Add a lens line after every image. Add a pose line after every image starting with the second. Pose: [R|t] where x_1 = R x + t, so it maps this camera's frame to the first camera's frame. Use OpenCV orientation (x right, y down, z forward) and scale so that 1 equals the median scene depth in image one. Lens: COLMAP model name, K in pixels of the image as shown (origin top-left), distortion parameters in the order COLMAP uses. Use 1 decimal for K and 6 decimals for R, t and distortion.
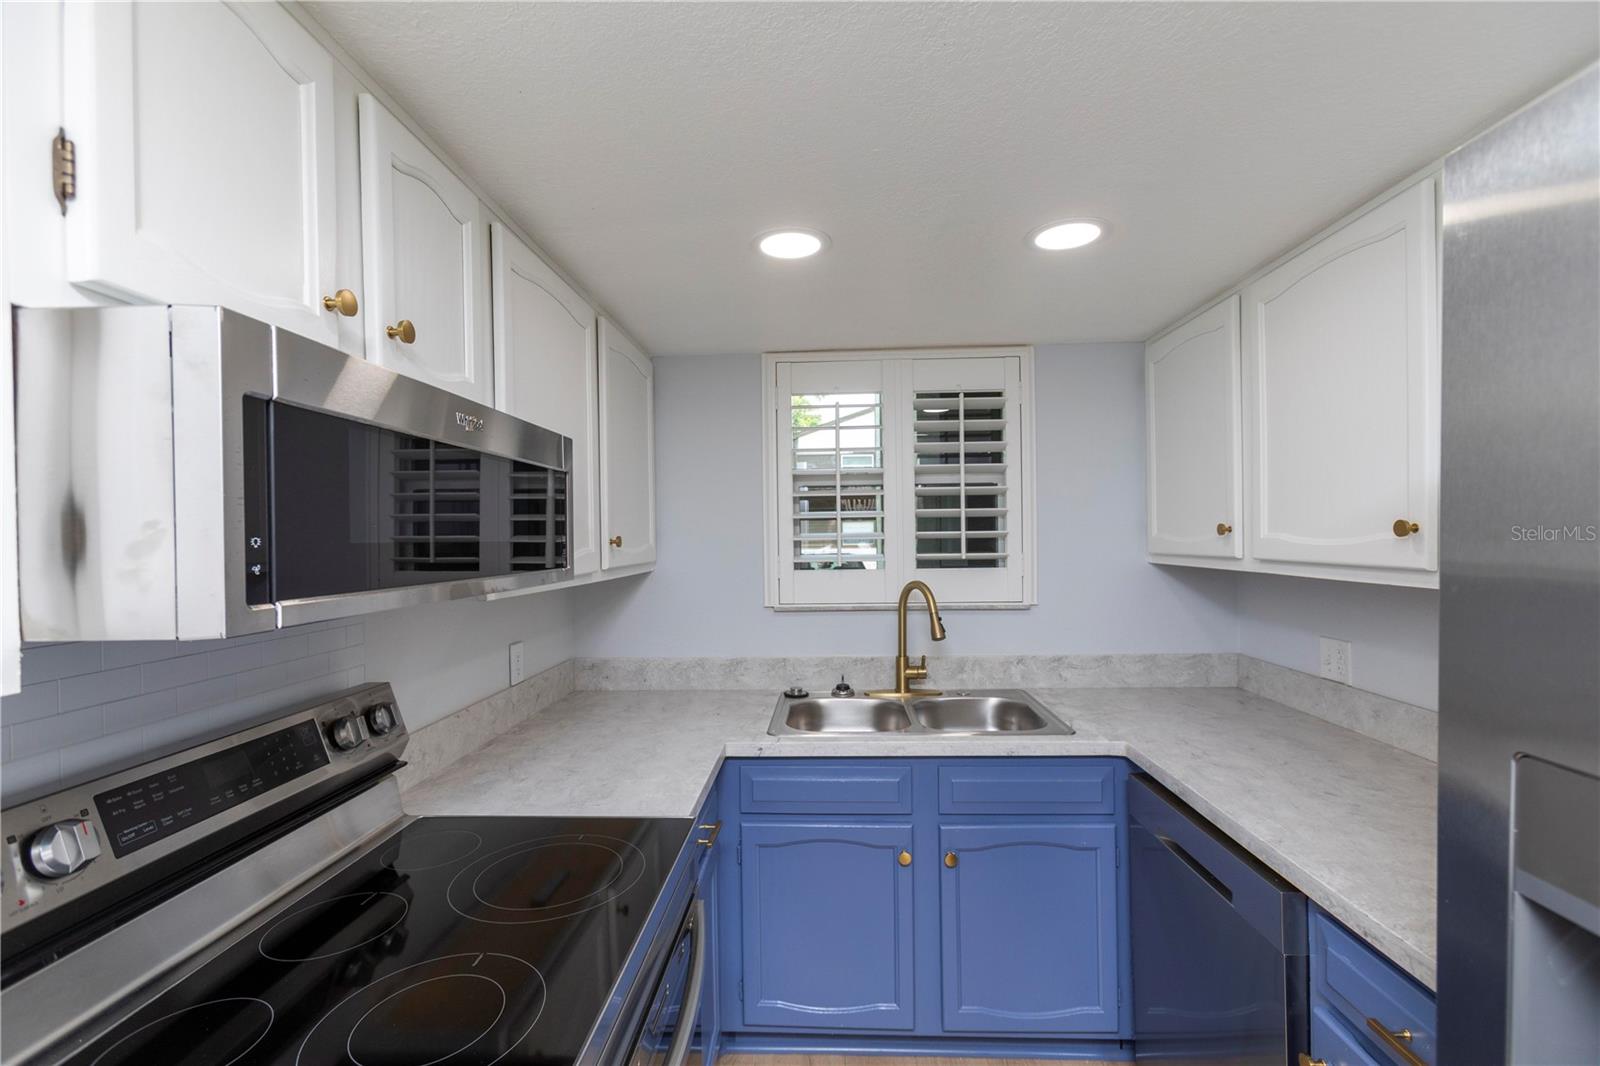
lens RADIAL K [[717.3, 0, 801.8], [0, 717.3, 540.3], [0, 0, 1]] dist [-0.022709, 0.014031]
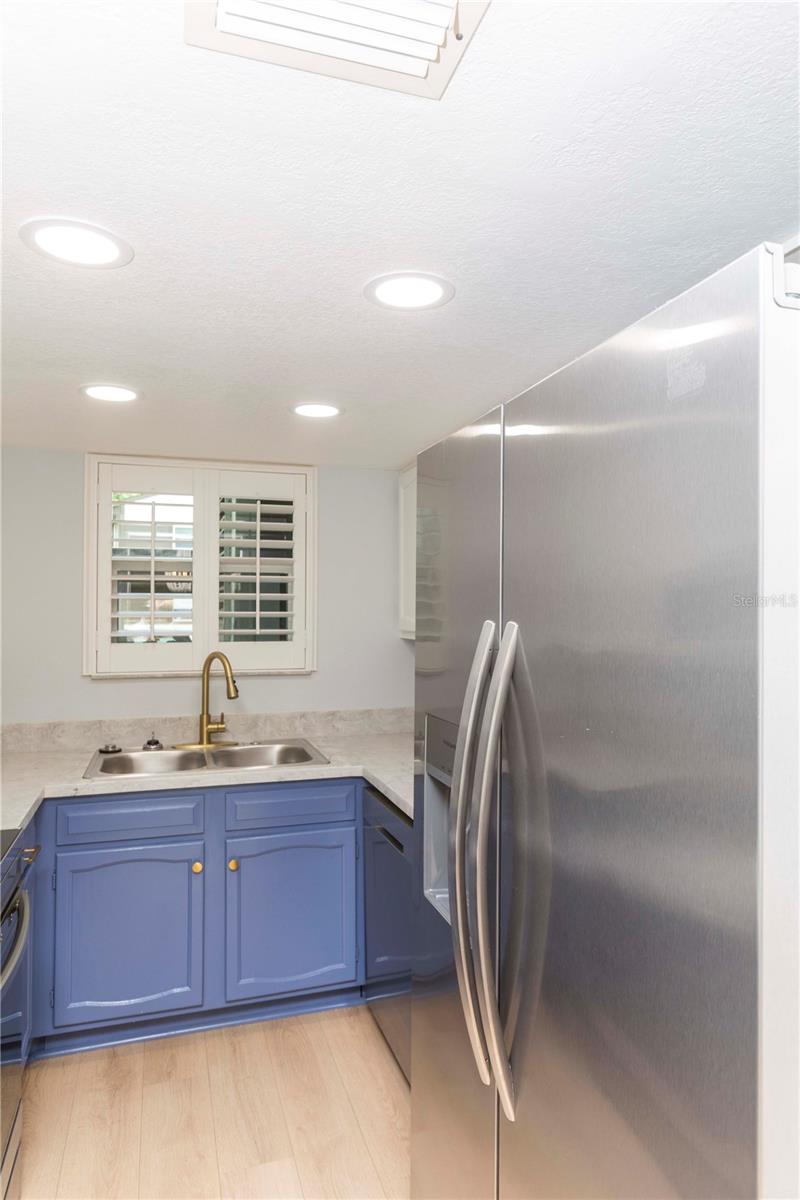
lens RADIAL K [[752.4, 0, 408.2], [0, 752.4, 600.2], [0, 0, 1]] dist [0.005858, 0.001254]
pose [[0.936882, 0.020982, 0.349015, 0.014719], [-0.013377, 0.999618, -0.024188, -0.005207], [-0.349389, 0.017992, 0.936805, -0.343983]]
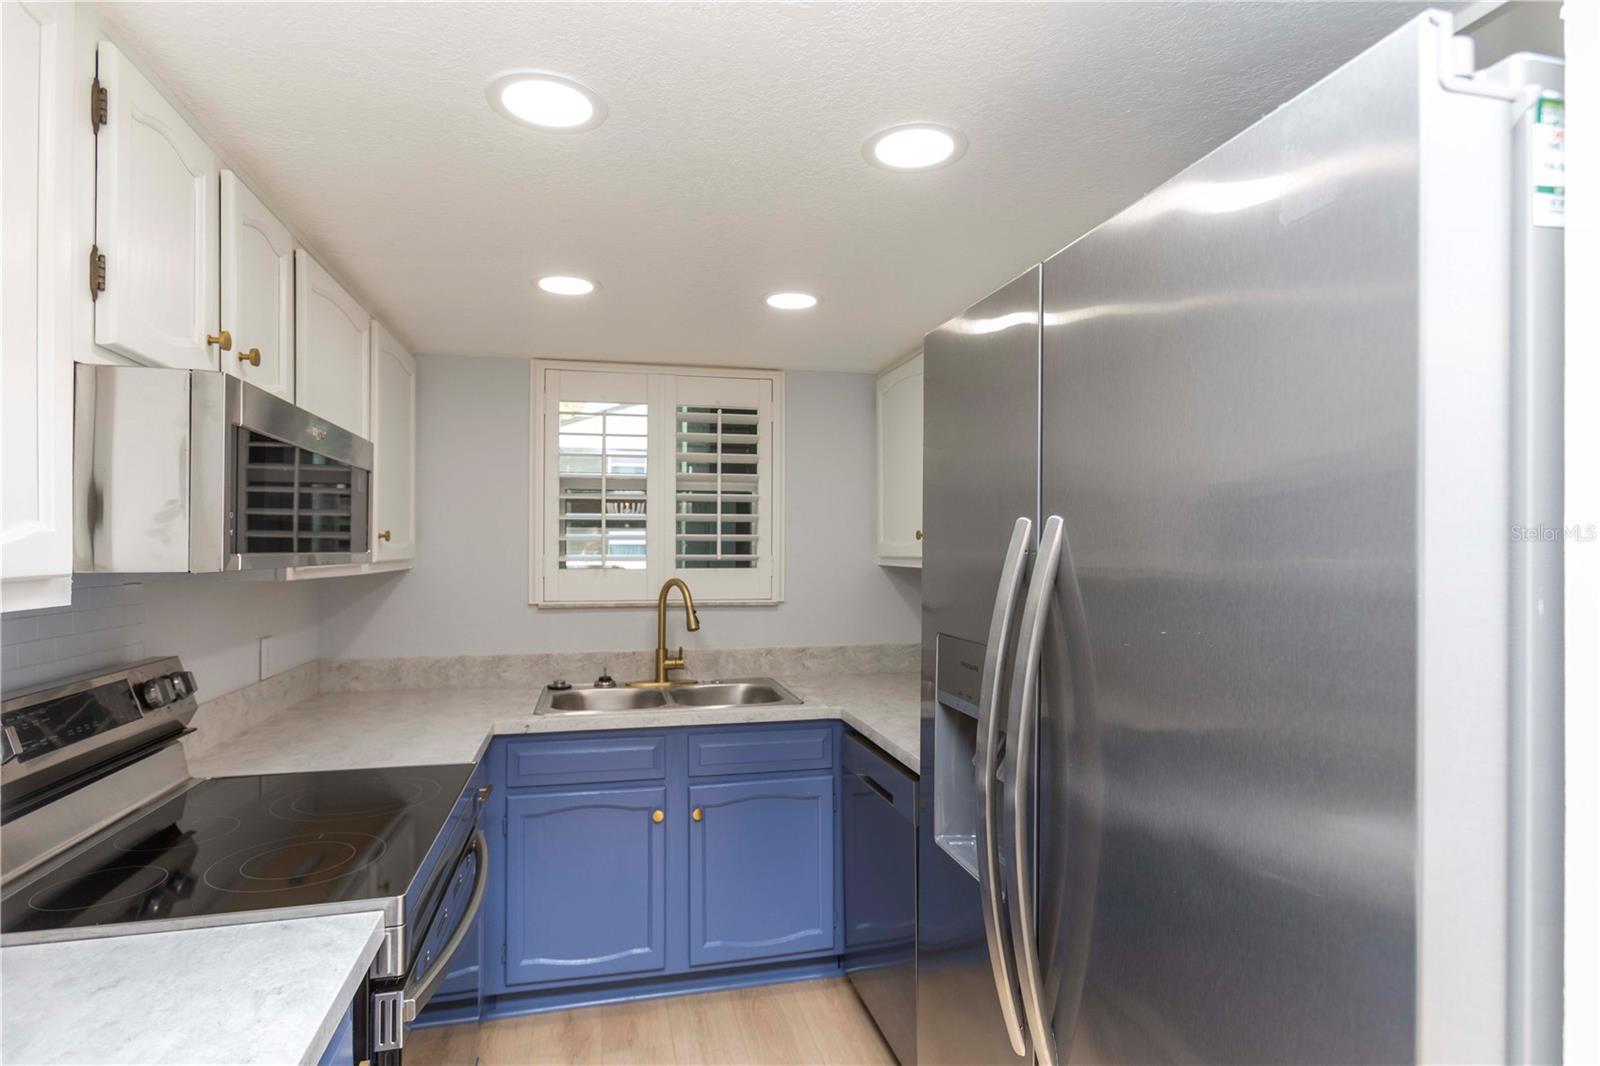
lens RADIAL K [[850.0, 0, 801.1], [0, 850.0, 544.5], [0, 0, 1]] dist [-0.003091, -0.000671]
pose [[0.961074, 0.017444, 0.275741, -0.015653], [-0.014239, 0.999806, -0.013620, 0.020531], [-0.275925, 0.009164, 0.961136, -0.320987]]
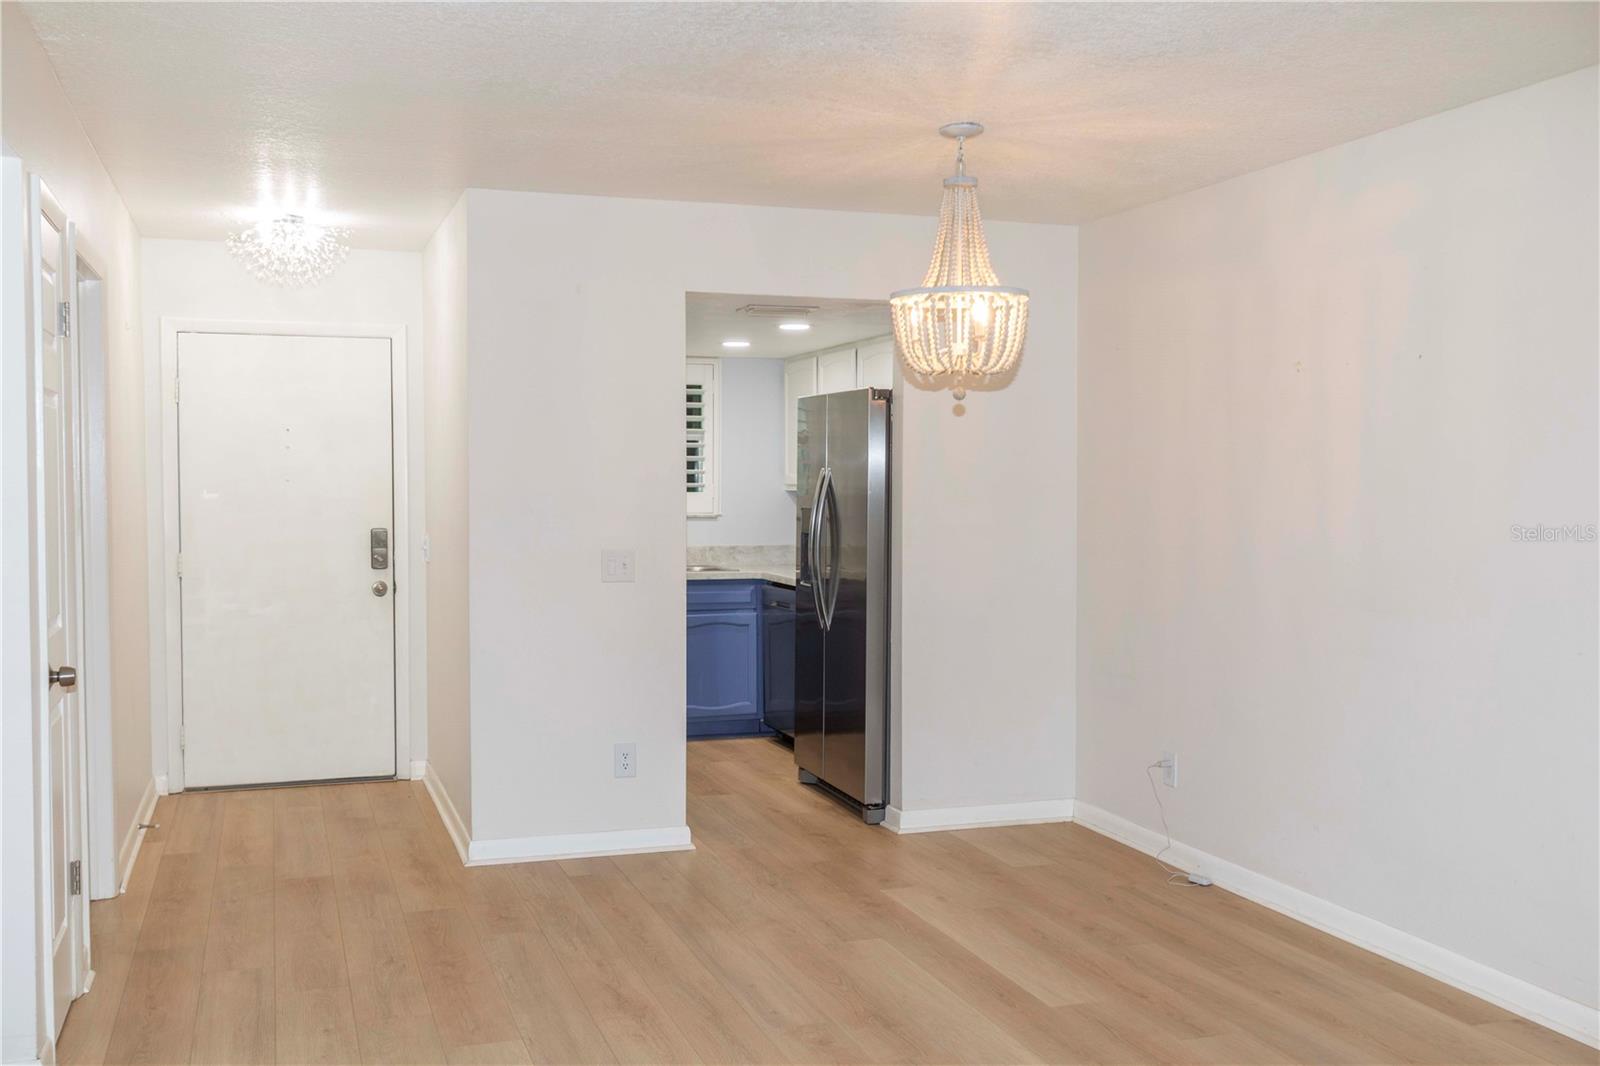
lens RADIAL K [[1572.2, 0, 798.9], [0, 1572.2, 573.0], [0, 0, 1]] dist [0.135008, 0.000940]
pose [[0.932609, -0.003871, 0.360868, -0.917254], [-0.014351, 0.998754, 0.047802, 0.053137], [-0.360604, -0.049760, 0.931391, -2.760692]]
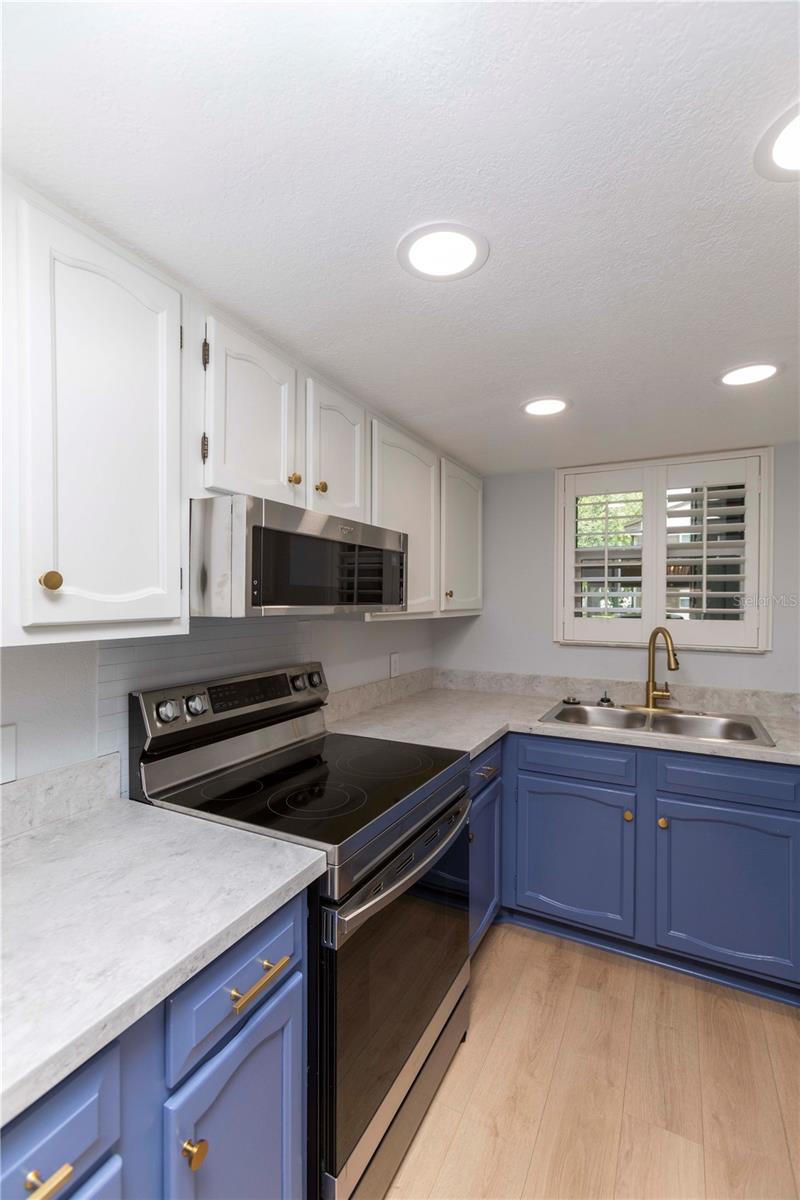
lens RADIAL K [[537.9, 0, 400.0], [0, 537.9, 600.0], [0, 0, 1]] dist [-0.022709, 0.014031]
pose [[0.905662, 0.021128, -0.423473, 0.147120], [-0.021942, 0.999755, 0.002955, 0.013319], [0.423431, 0.006615, 0.905904, -0.150938]]
